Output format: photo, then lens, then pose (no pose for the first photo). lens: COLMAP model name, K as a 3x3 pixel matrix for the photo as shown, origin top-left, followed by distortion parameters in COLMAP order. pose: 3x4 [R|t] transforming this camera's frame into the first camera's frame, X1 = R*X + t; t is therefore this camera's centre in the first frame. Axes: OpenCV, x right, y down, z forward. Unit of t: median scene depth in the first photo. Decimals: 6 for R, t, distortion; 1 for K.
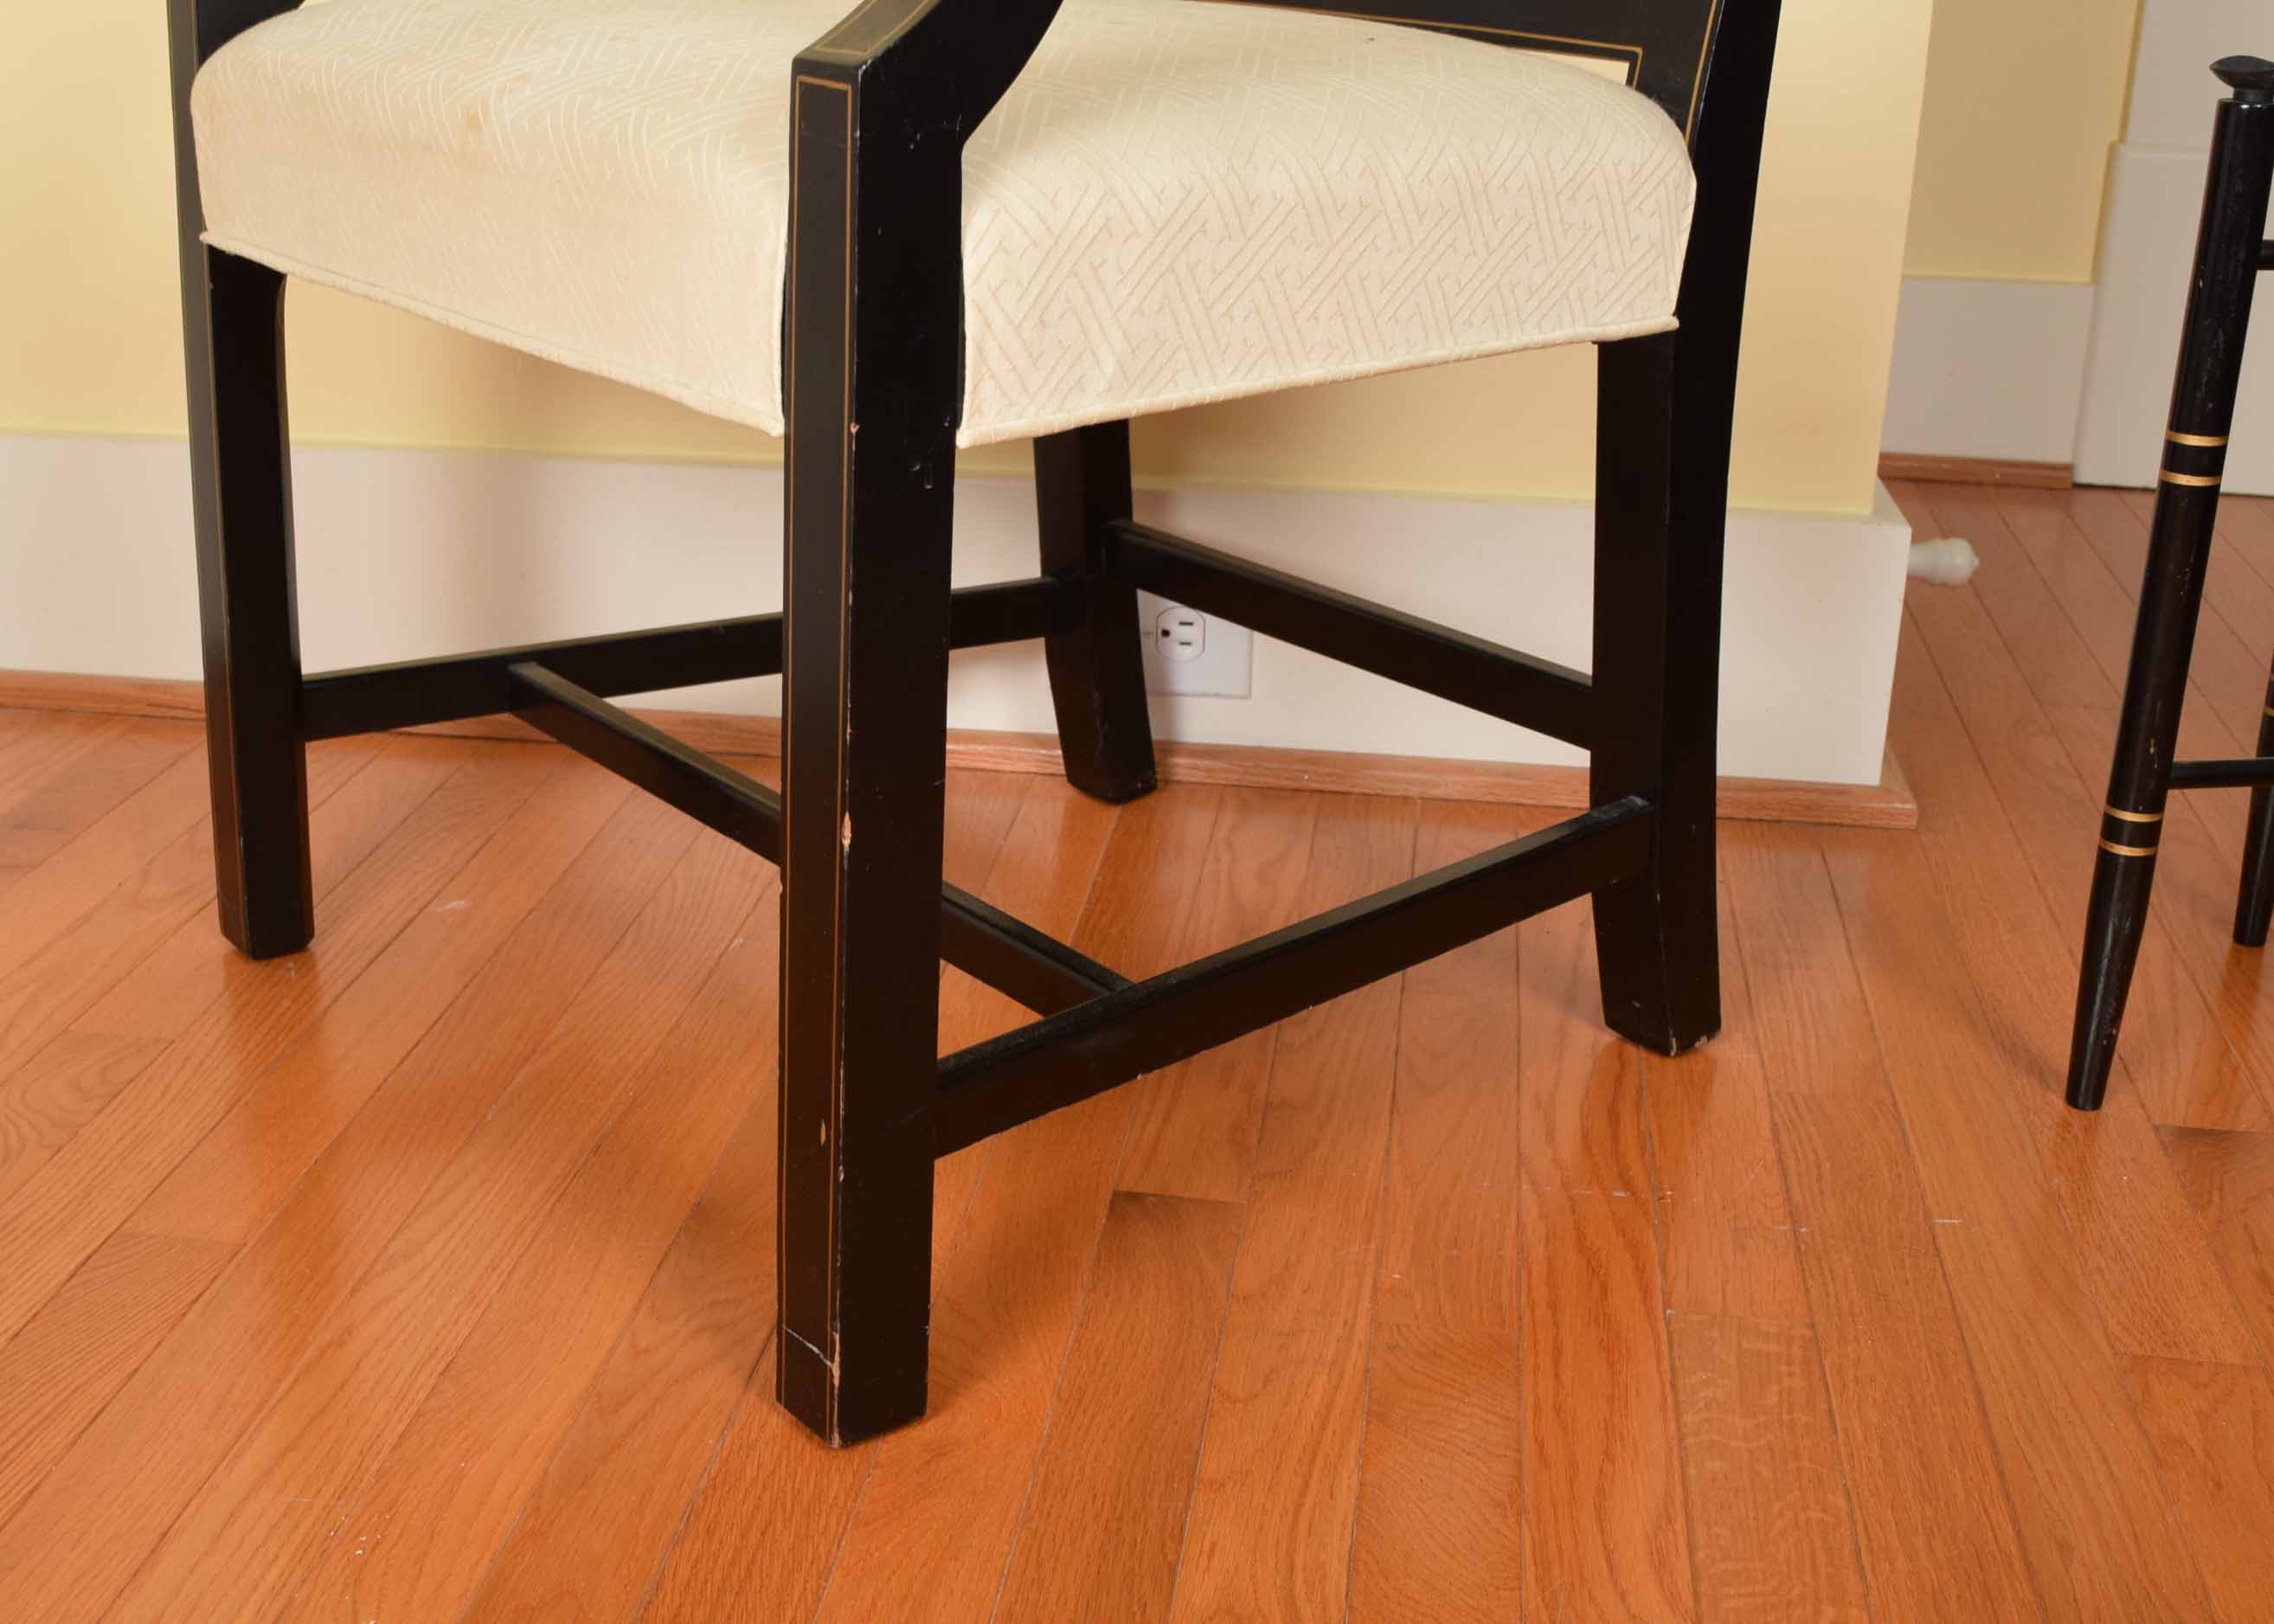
lens RADIAL K [[2738.4, 0, 981.9], [0, 2738.4, 811.7], [0, 0, 1]] dist [-0.068596, 0.044017]
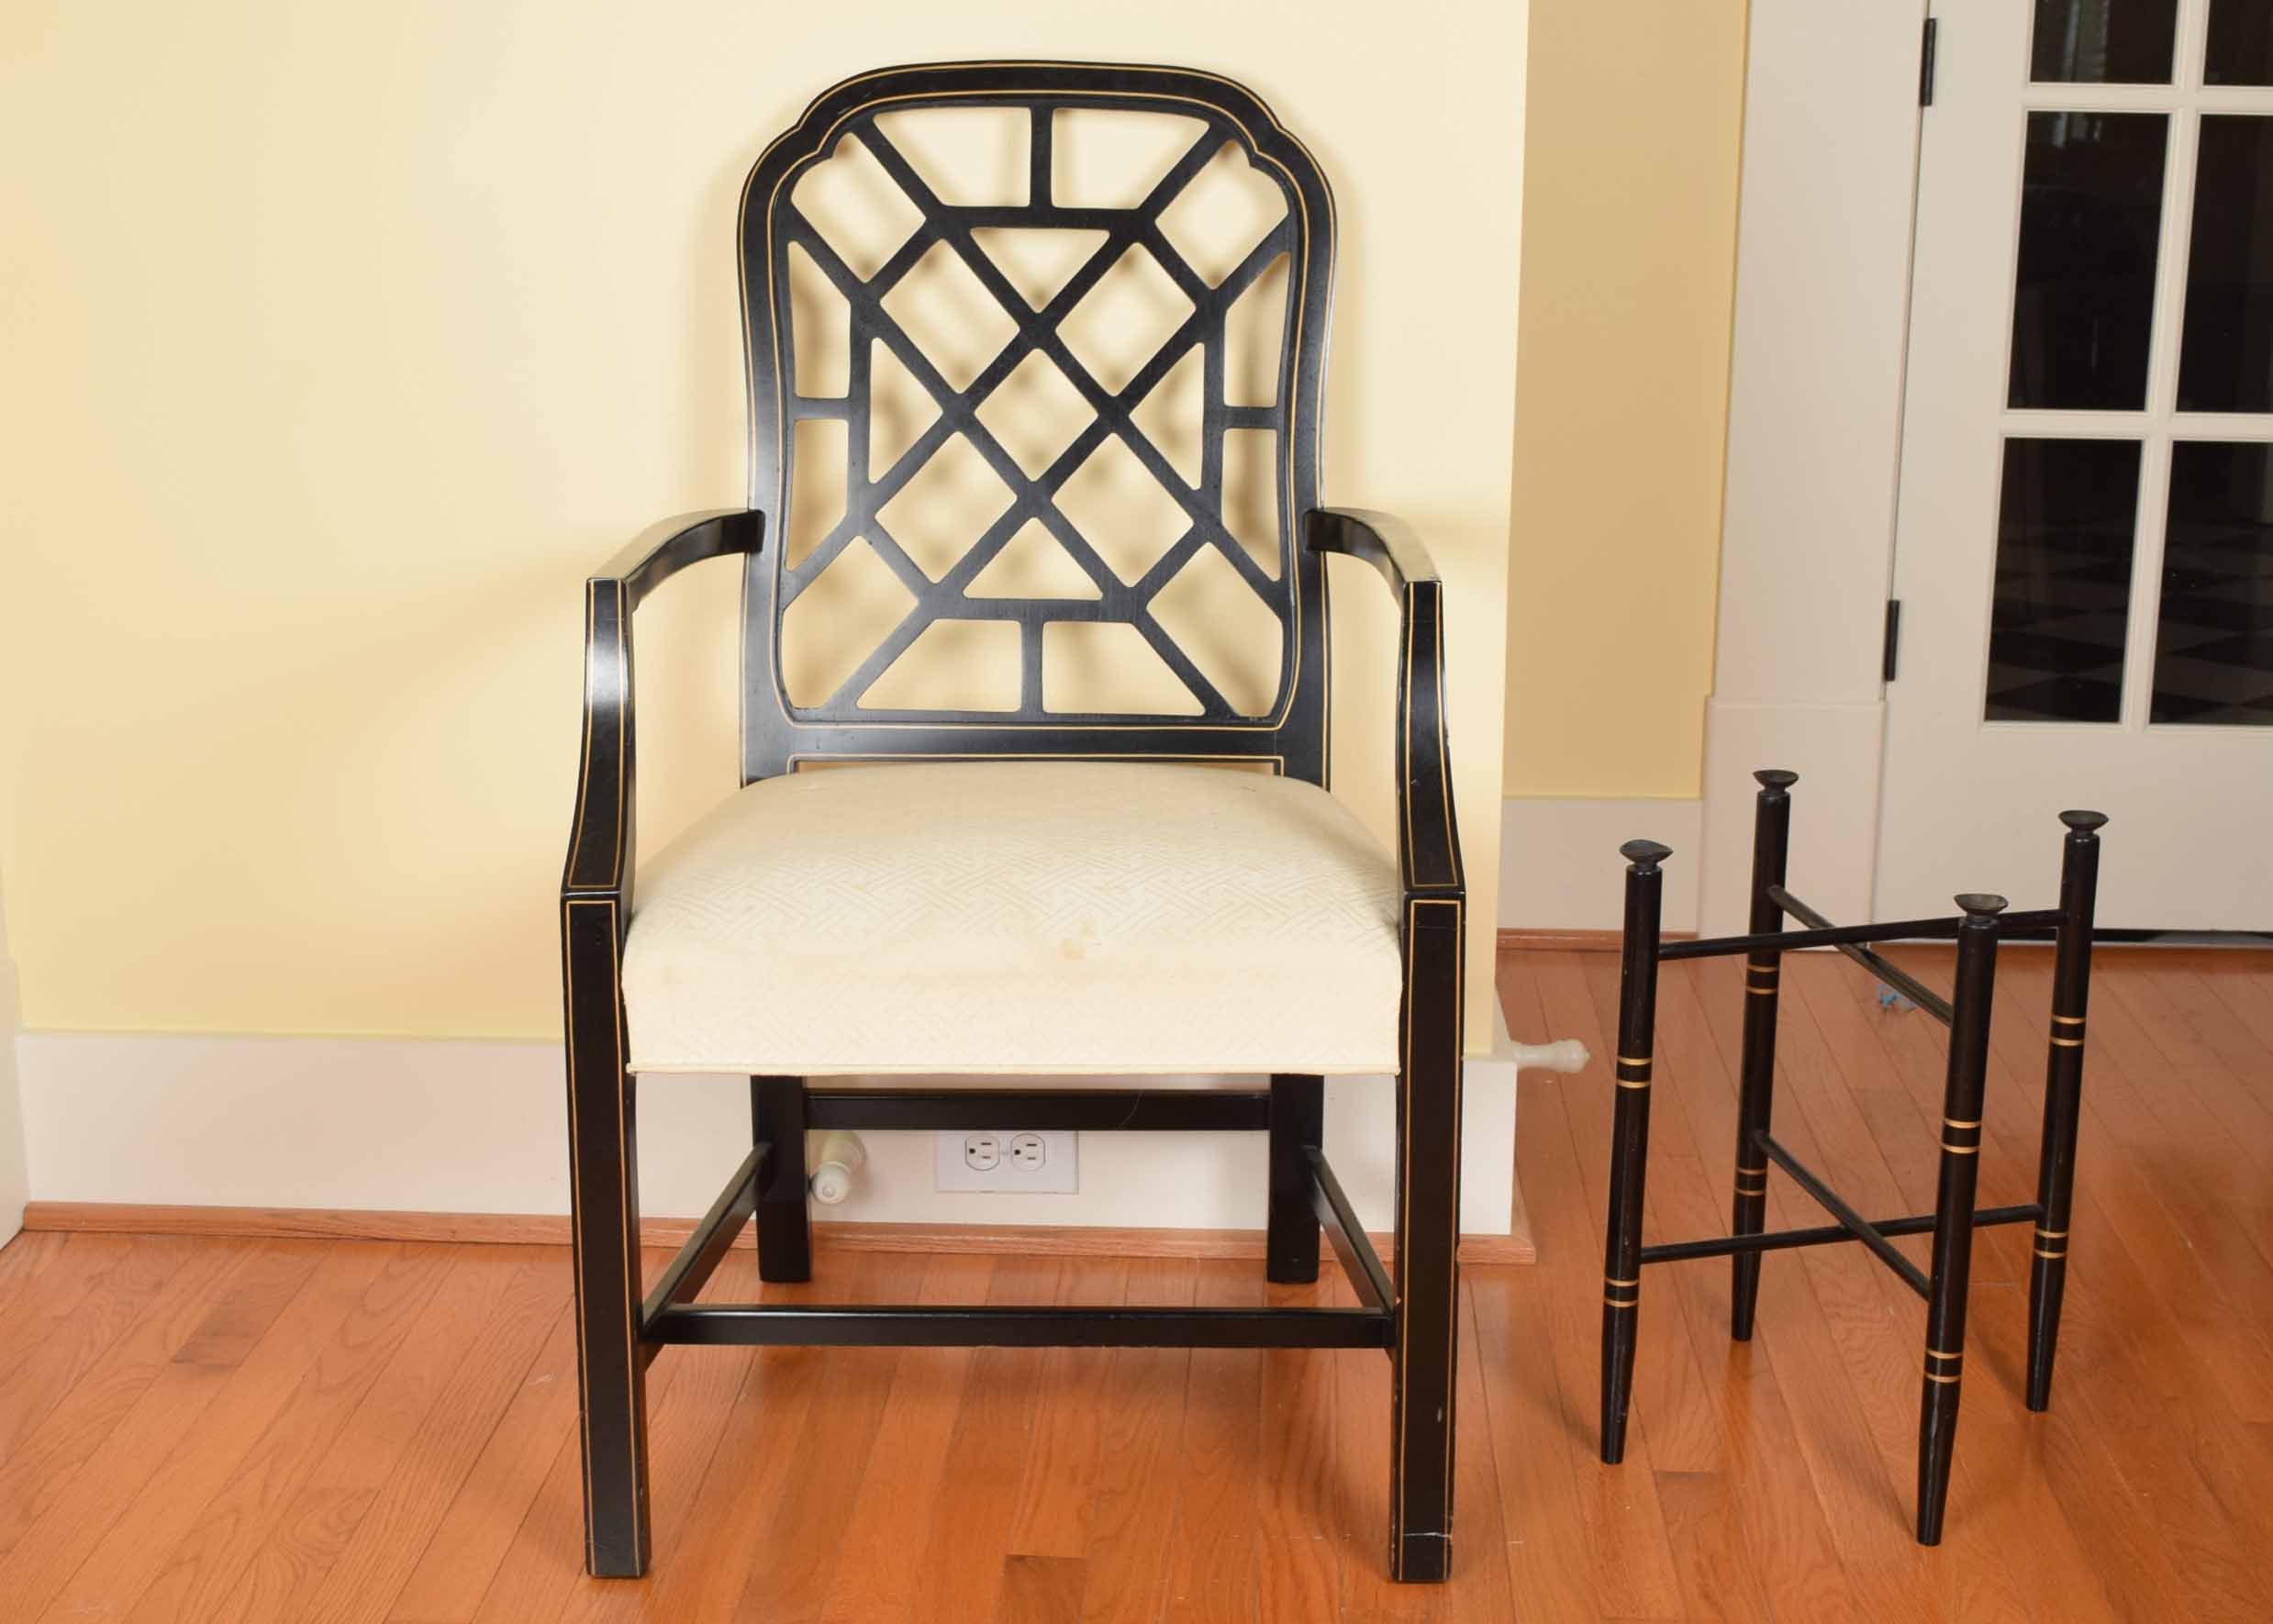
lens RADIAL K [[2777.2, 0, 1097.1], [0, 2777.2, 842.0], [0, 0, 1]] dist [-0.059652, -0.014744]
pose [[0.993900, -0.037662, 0.103656, -0.047923], [0.048056, 0.993858, -0.099682, -0.105152], [-0.099266, 0.104055, 0.989605, -0.609827]]
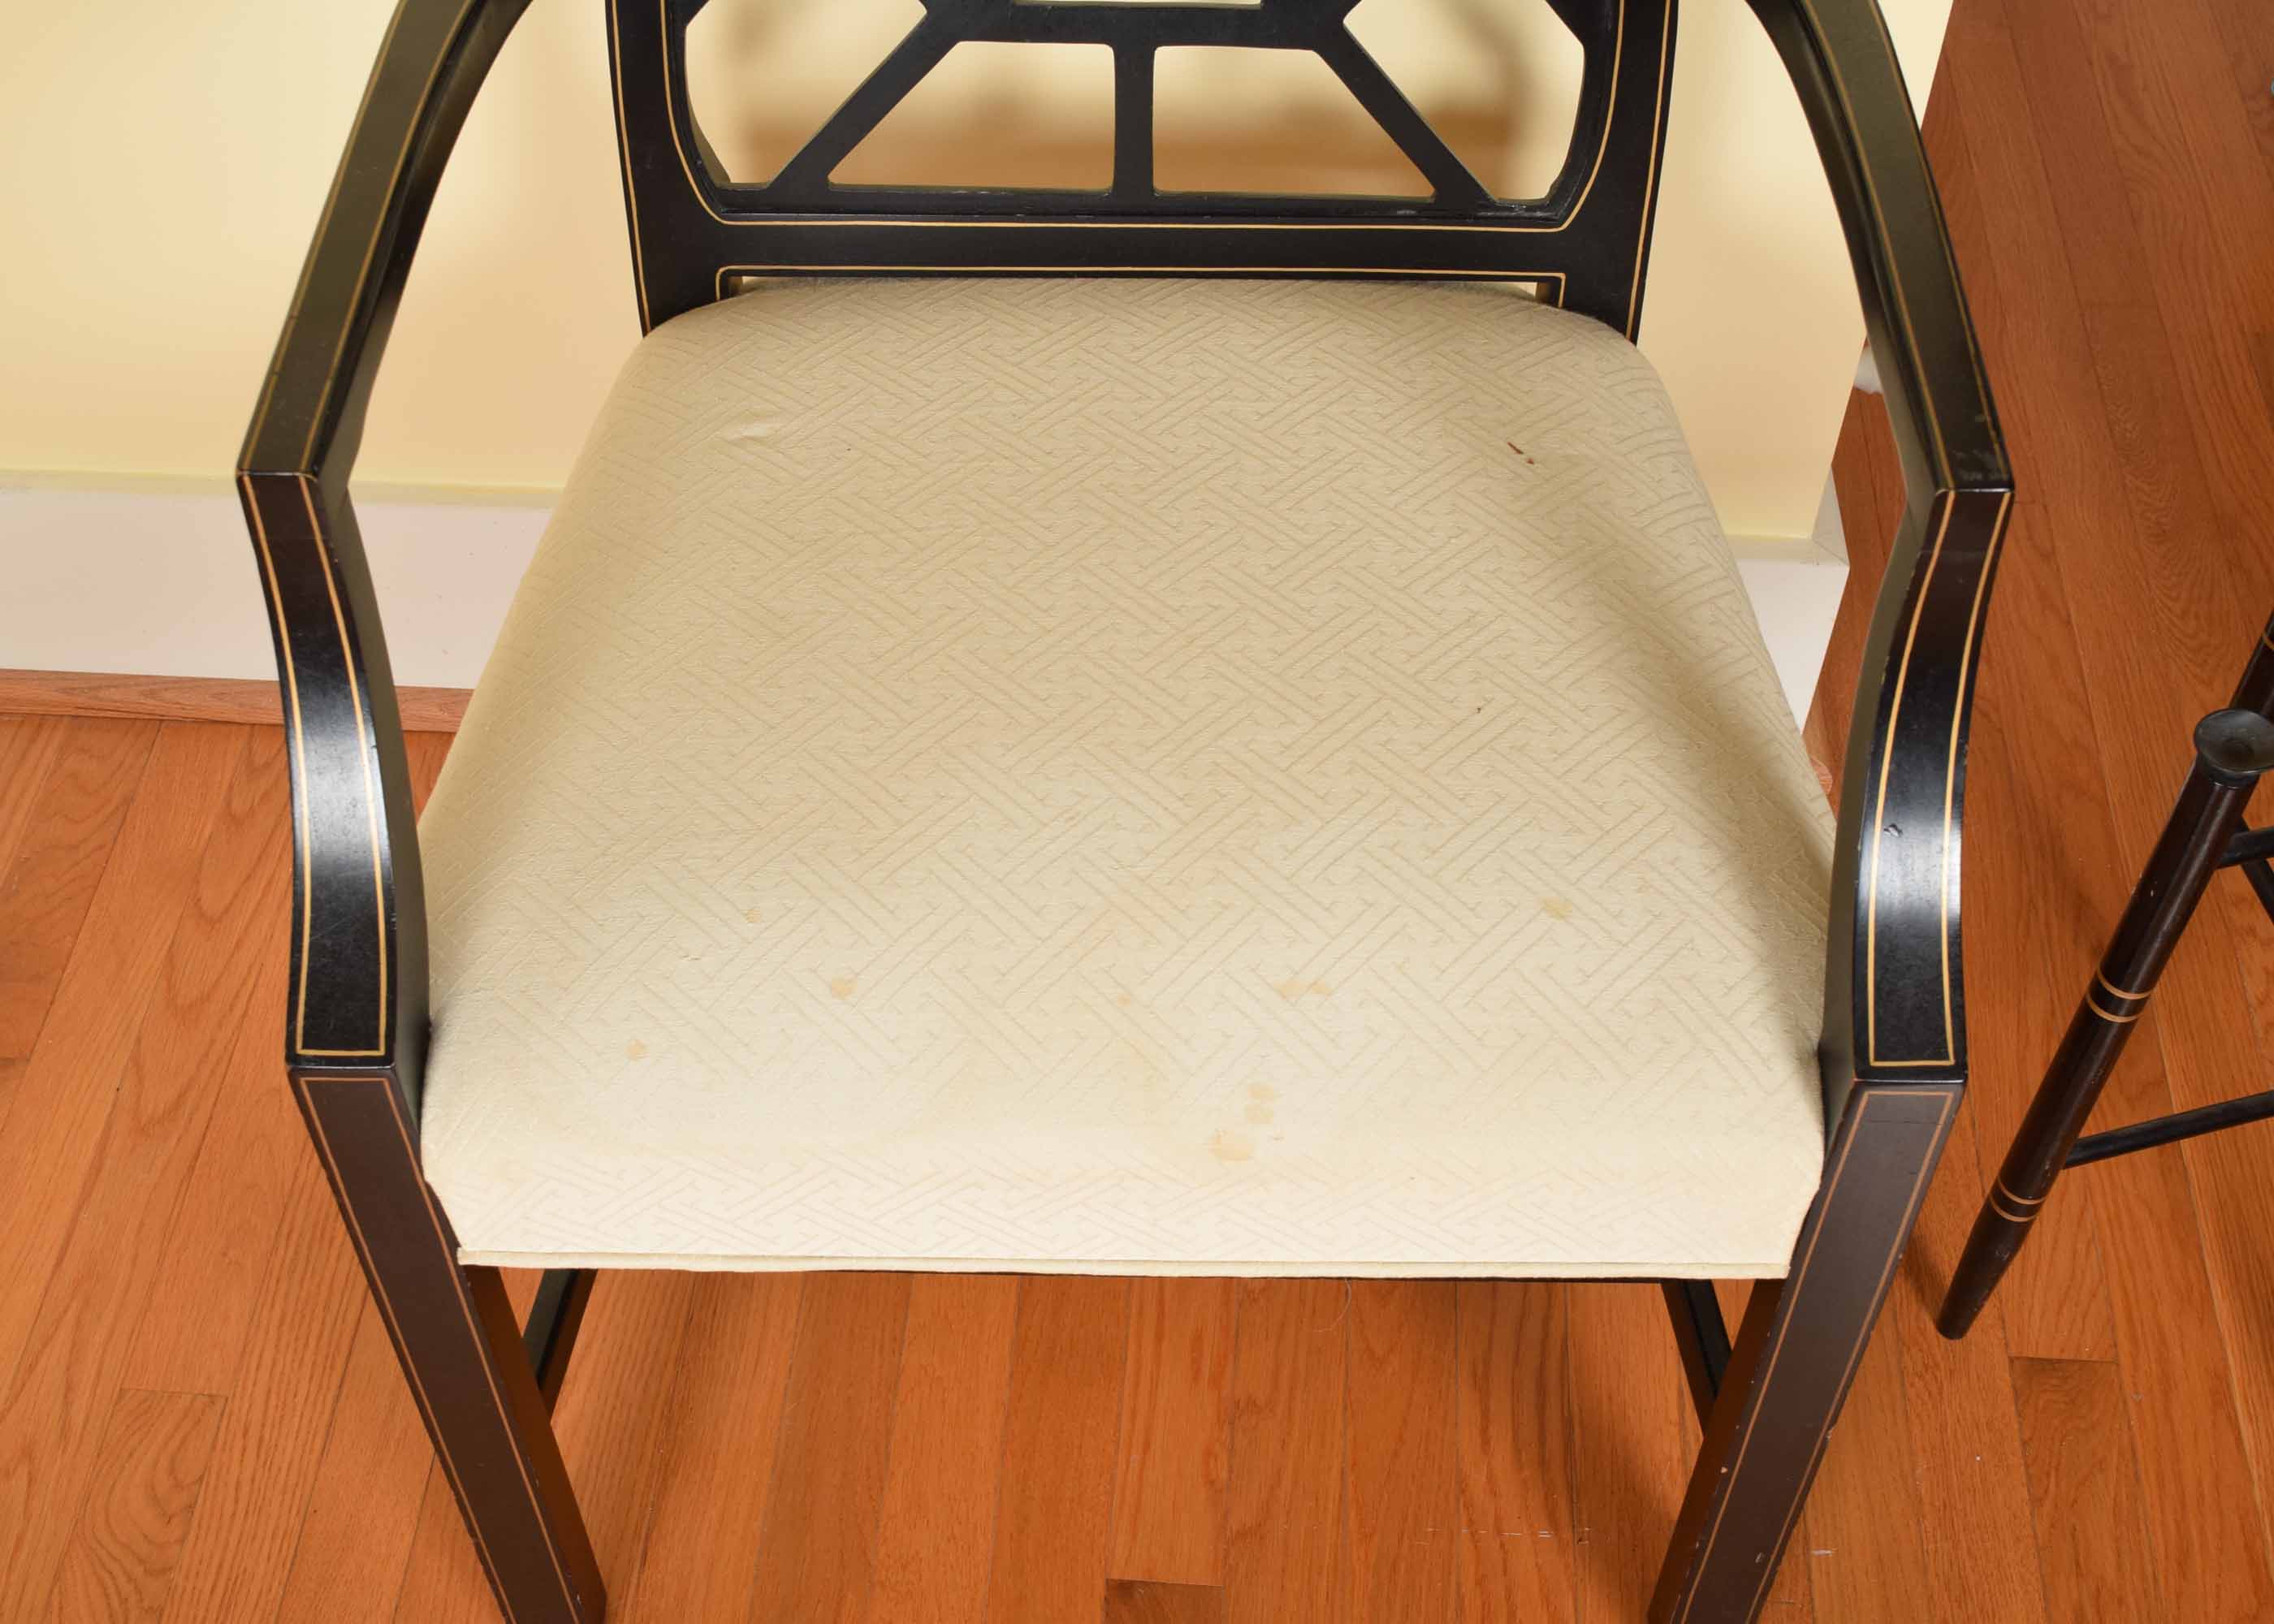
lens RADIAL K [[2607.8, 0, 1117.1], [0, 2607.8, 788.2], [0, 0, 1]] dist [-0.056919, -0.001447]
pose [[0.994766, -0.085449, 0.056020, 0.018503], [0.049525, 0.882798, 0.467136, -0.609778], [-0.089371, -0.461917, 0.882409, 0.181263]]
